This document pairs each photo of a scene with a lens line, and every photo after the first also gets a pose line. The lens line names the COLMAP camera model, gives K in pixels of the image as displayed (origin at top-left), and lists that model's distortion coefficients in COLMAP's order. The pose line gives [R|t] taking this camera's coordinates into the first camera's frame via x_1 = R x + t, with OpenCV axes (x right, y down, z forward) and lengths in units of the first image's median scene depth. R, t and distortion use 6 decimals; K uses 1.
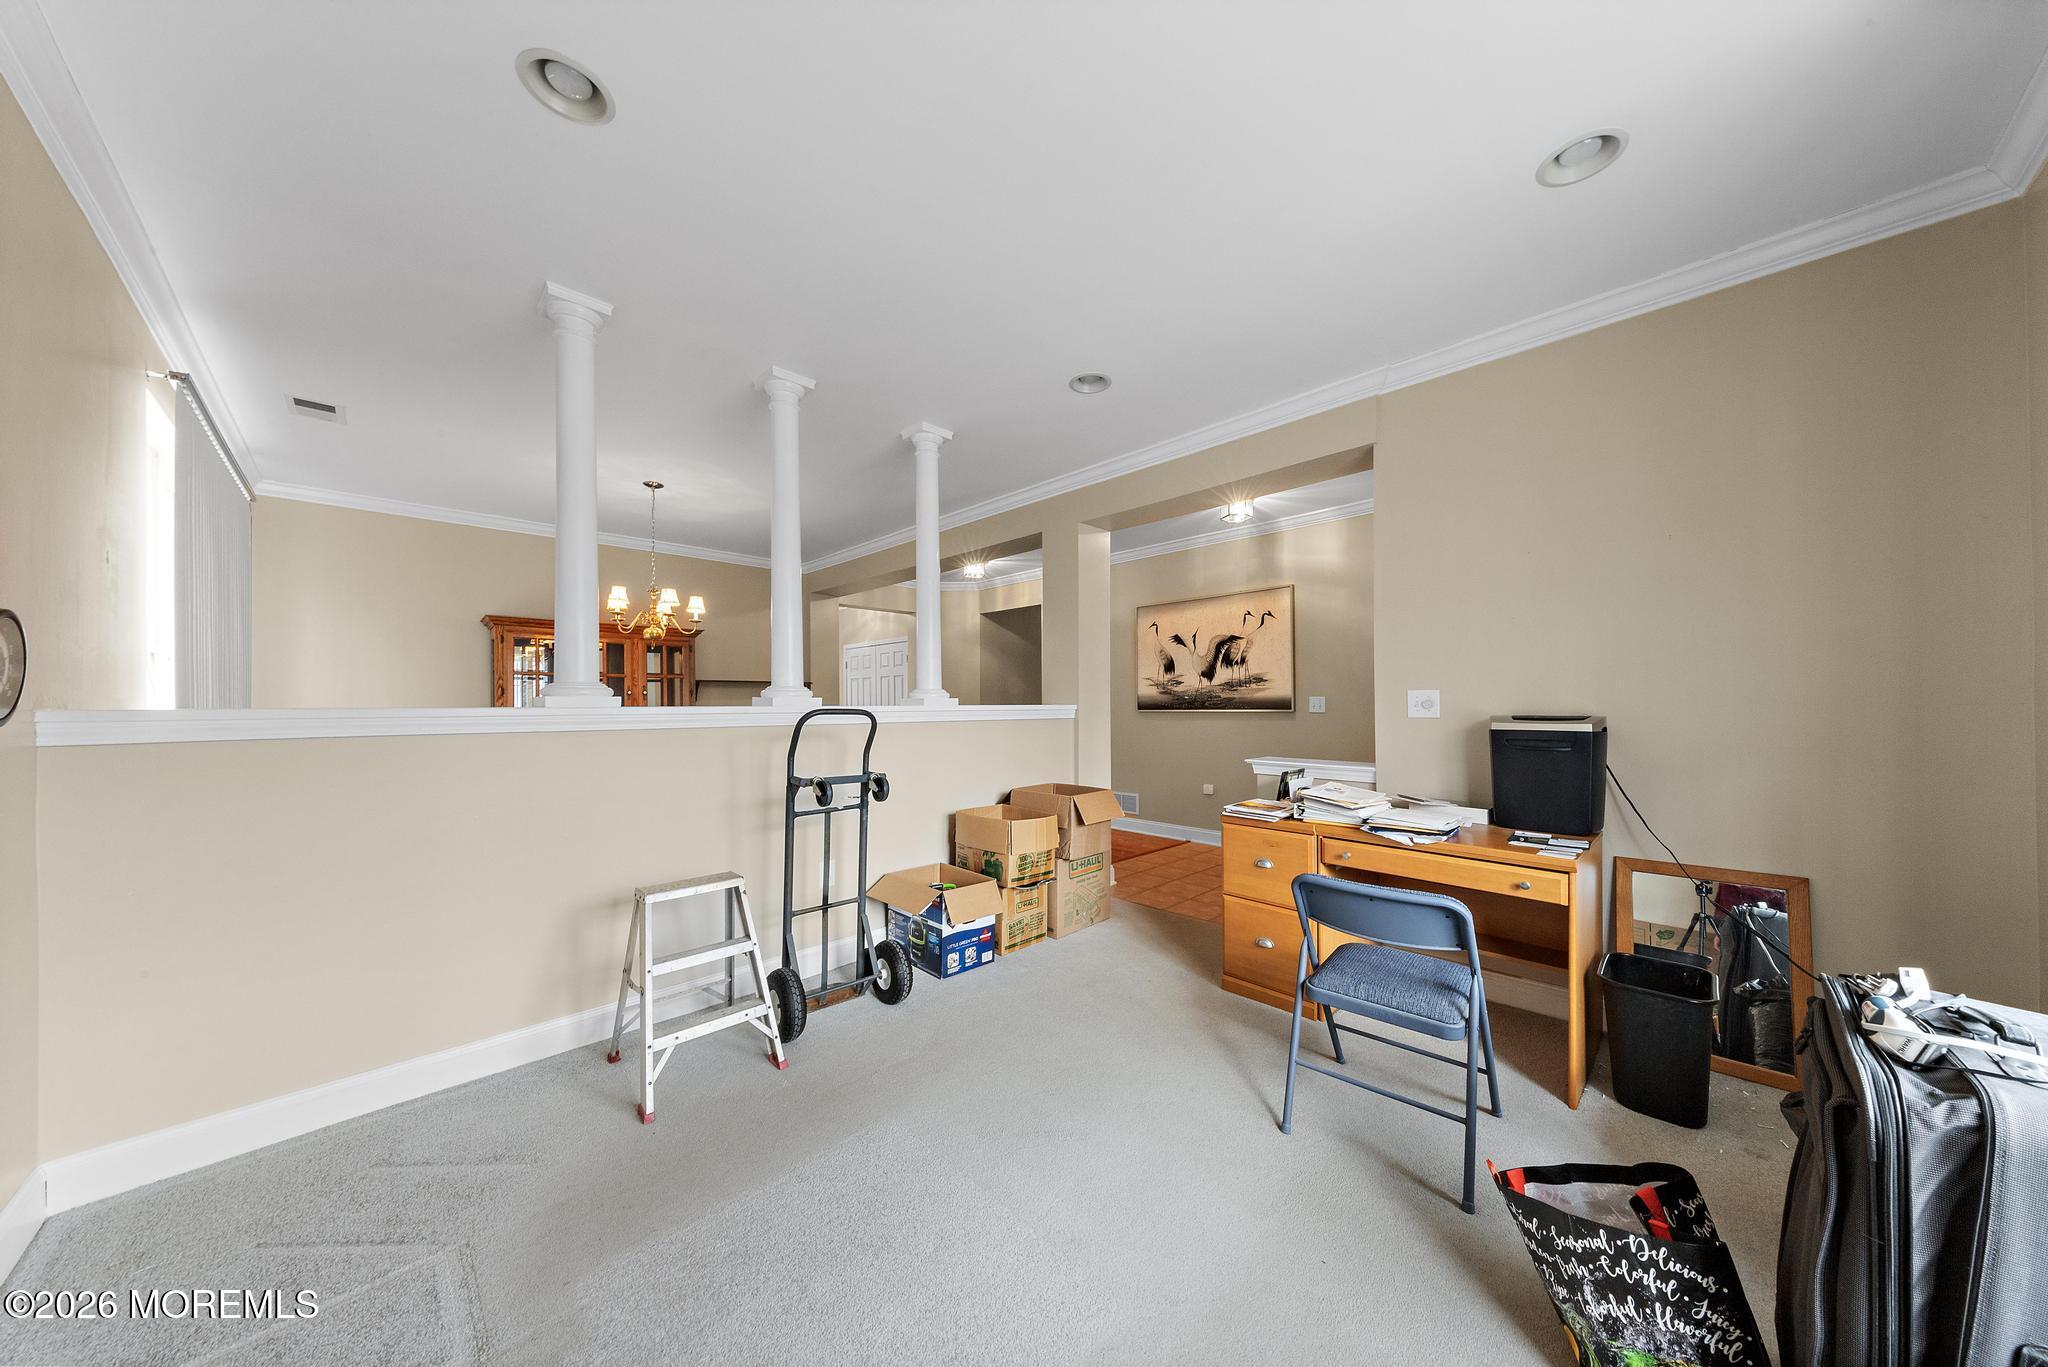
lens RADIAL K [[642.5, 0, 1034.2], [0, 642.5, 700.1], [0, 0, 1]] dist [0.002693, 0.000031]
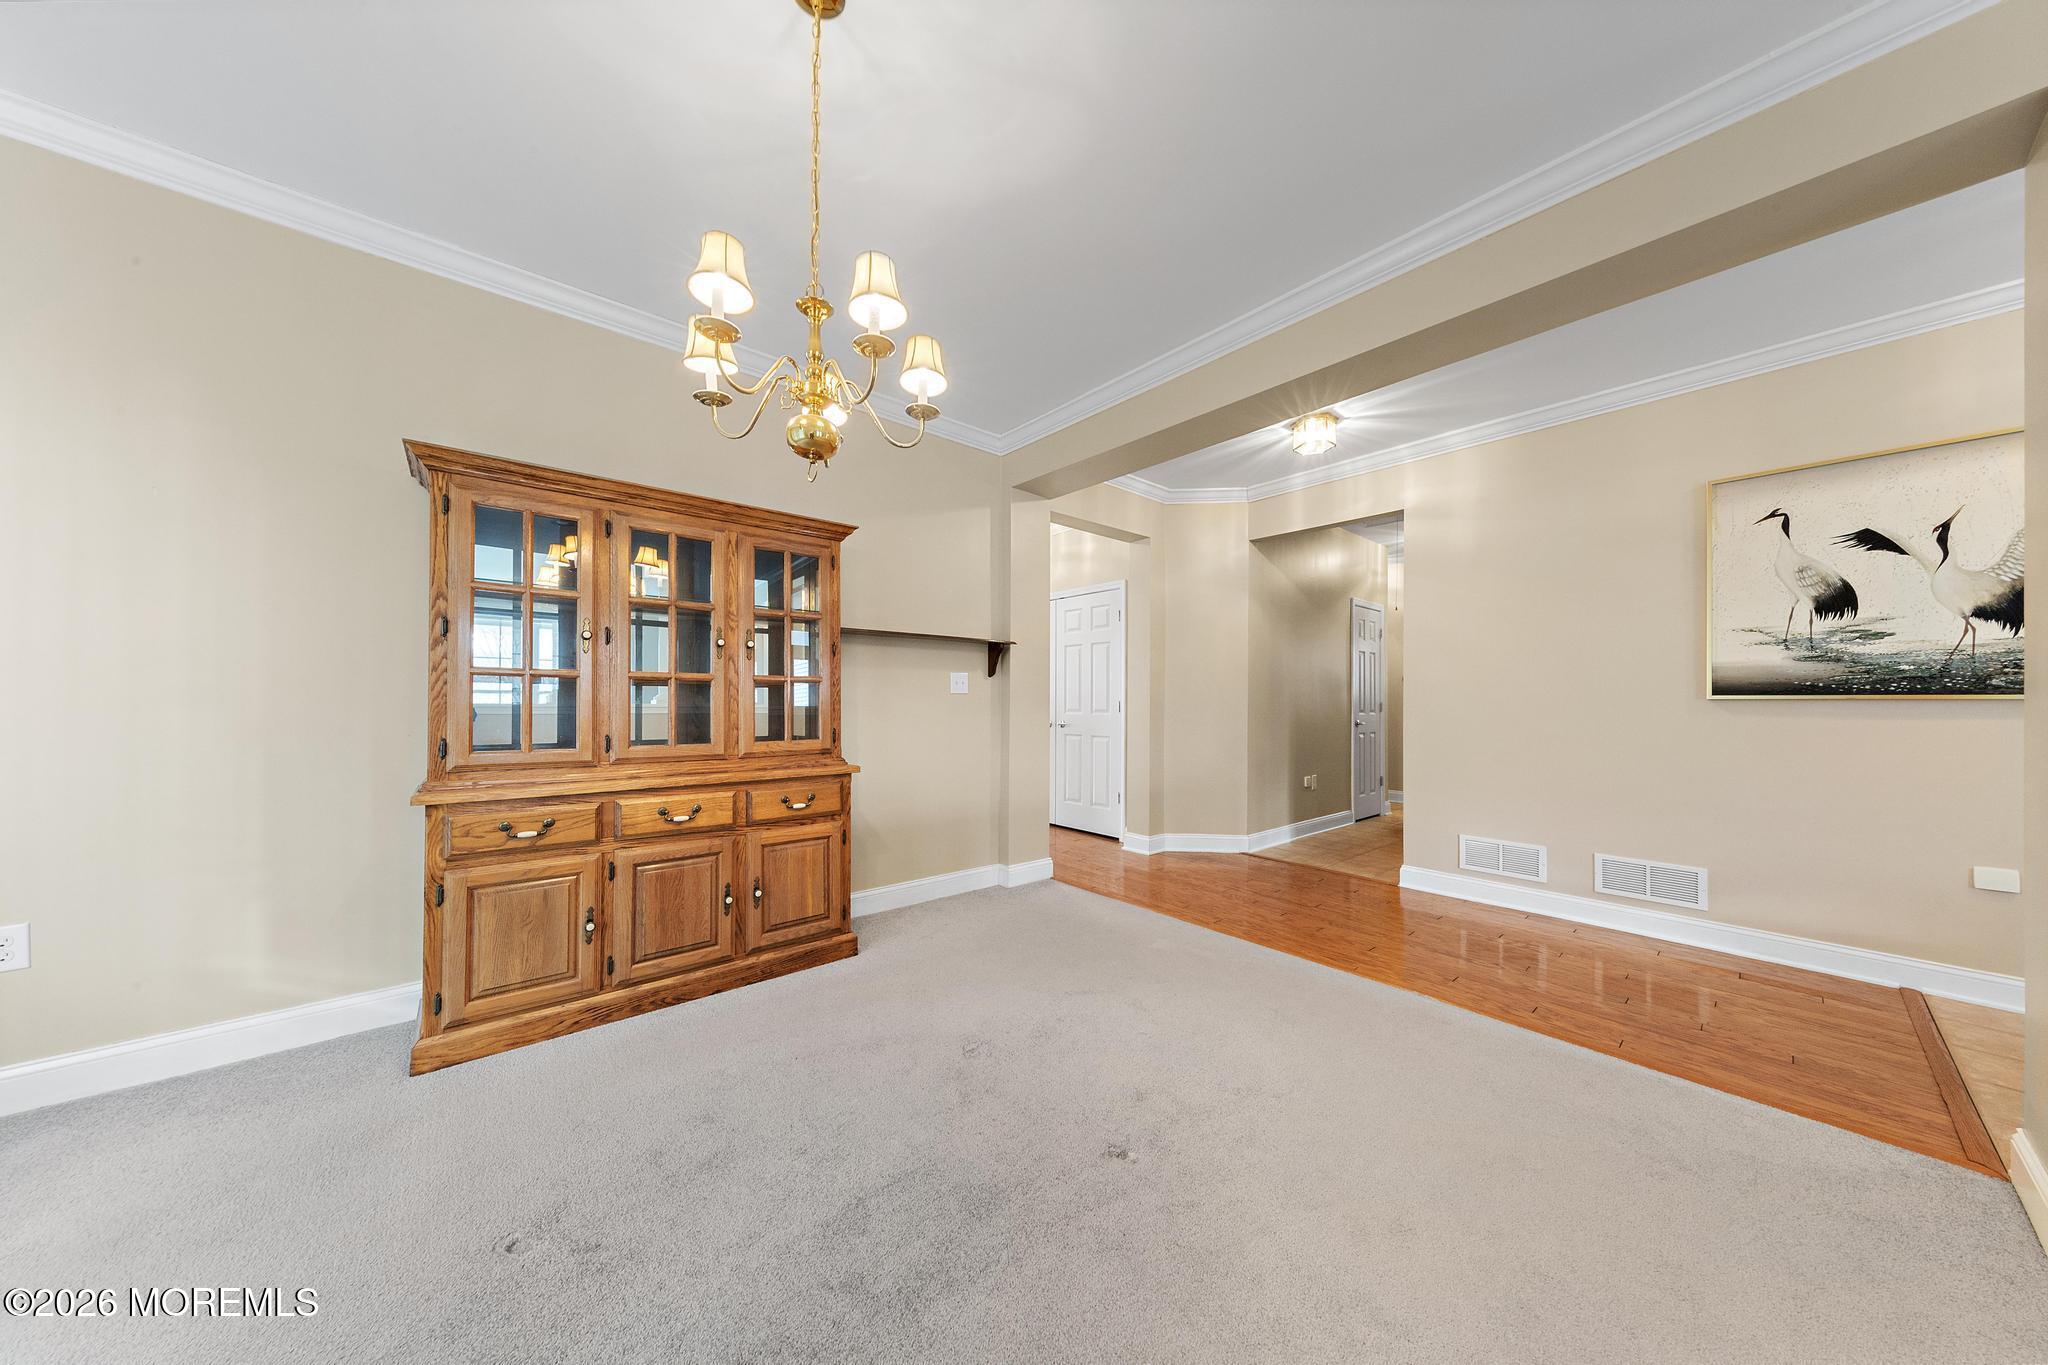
lens RADIAL K [[642.5, 0, 1025.3], [0, 642.5, 696.6], [0, 0, 1]] dist [0.002693, 0.000031]
pose [[0.996467, 0.013066, -0.082967, -0.345697], [-0.012973, 0.999914, 0.001659, 0.023674], [0.082982, -0.000577, 0.996551, 0.516305]]
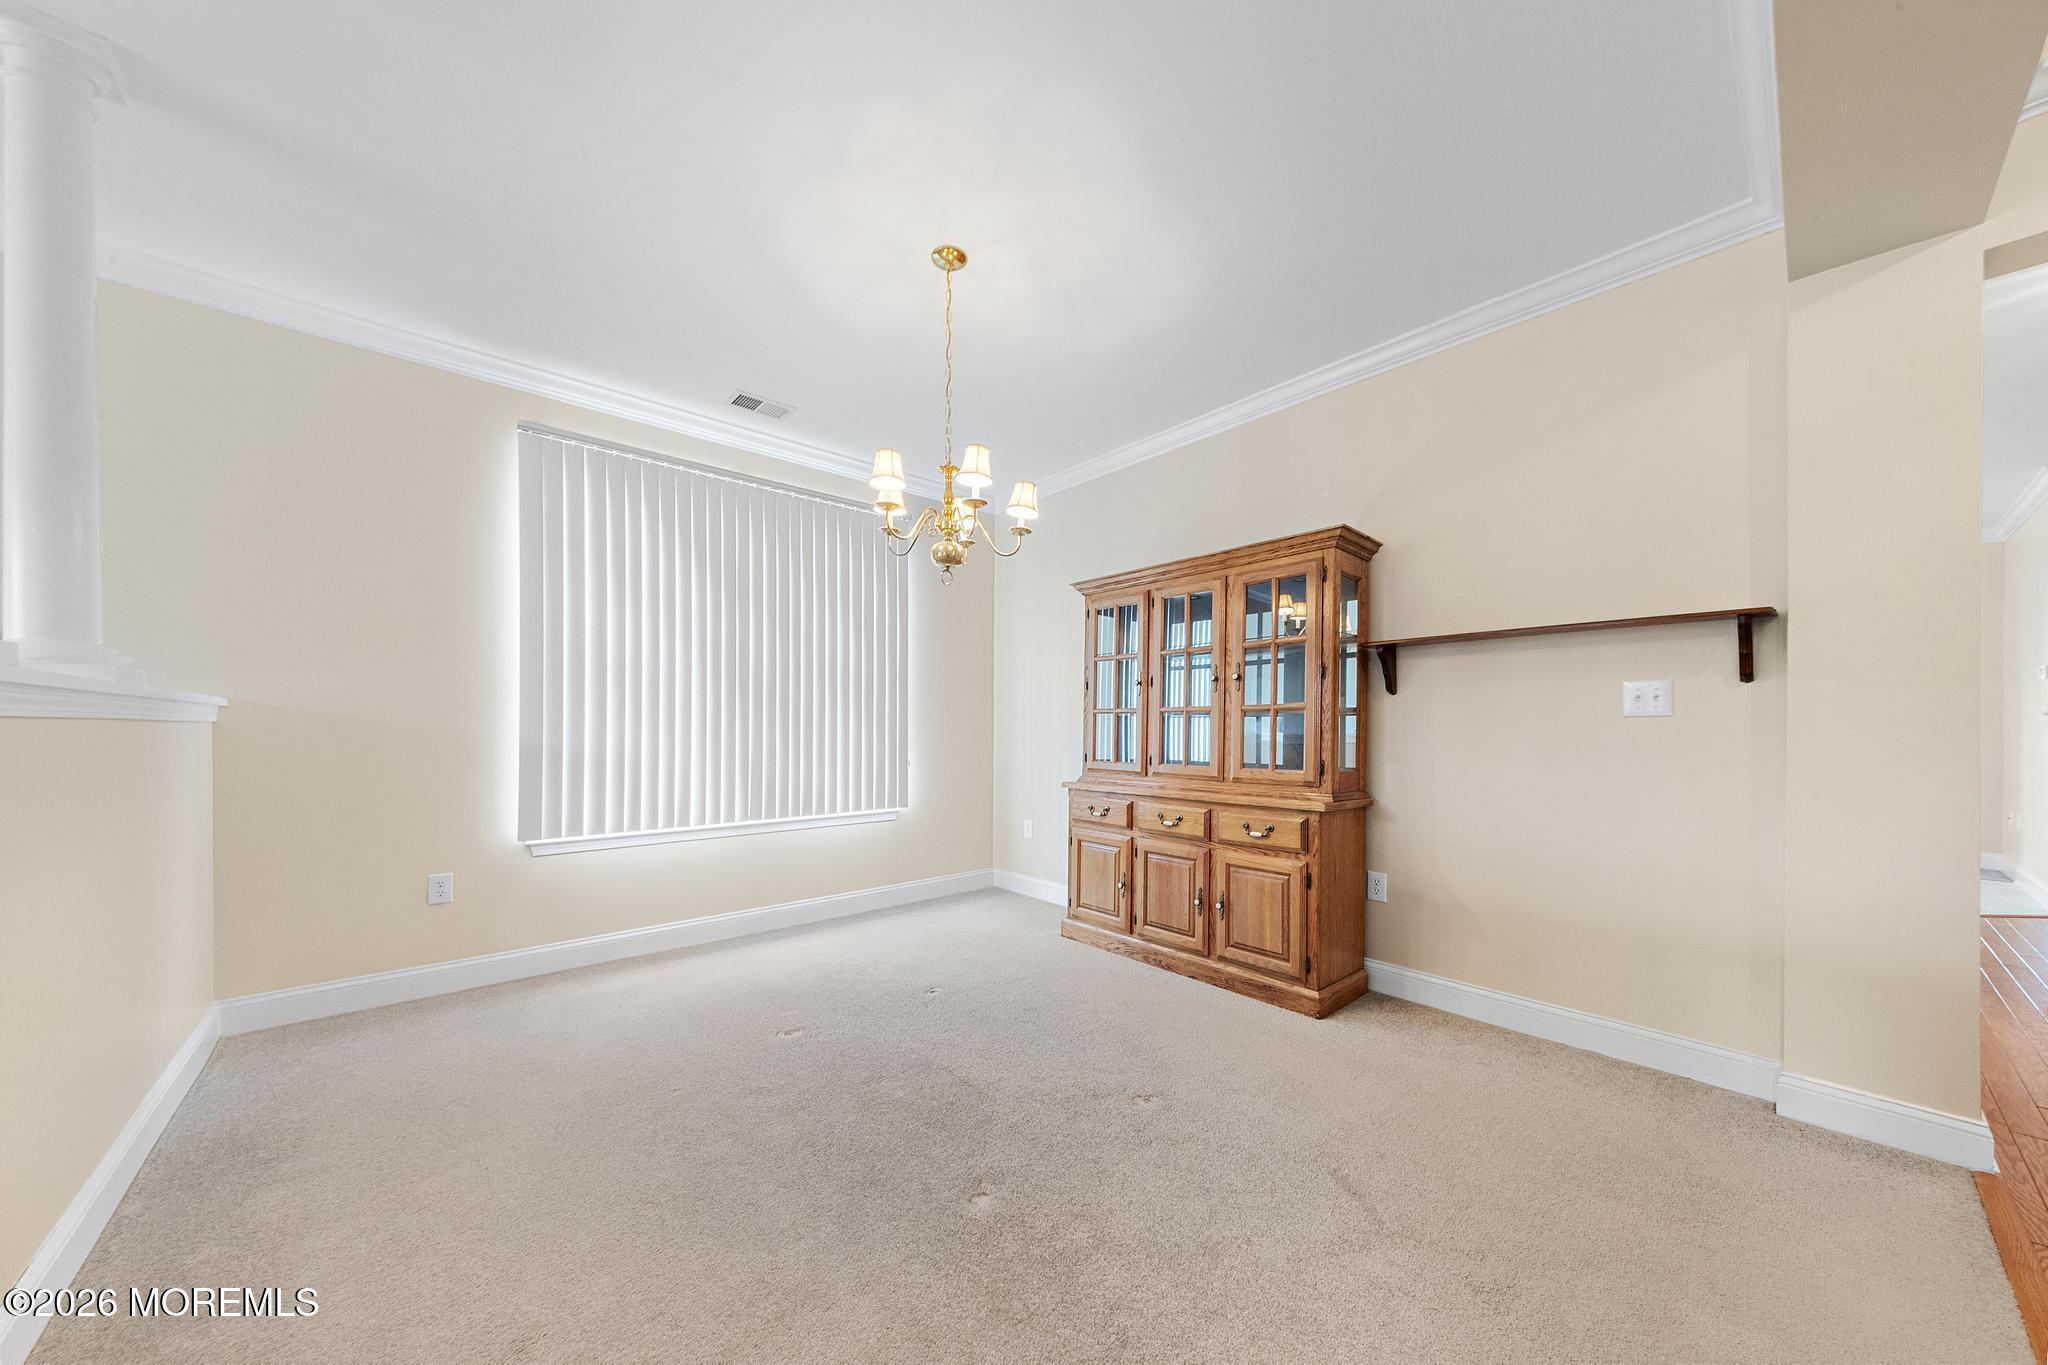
lens RADIAL K [[683.0, 0, 1032.6], [0, 683.0, 730.9], [0, 0, 1]] dist [0.007253, 0.000033]
pose [[-0.055840, 0.011998, -0.998368, -0.041617], [0.006020, 0.999914, 0.011679, 0.024340], [0.998422, -0.005358, -0.055907, 0.836140]]
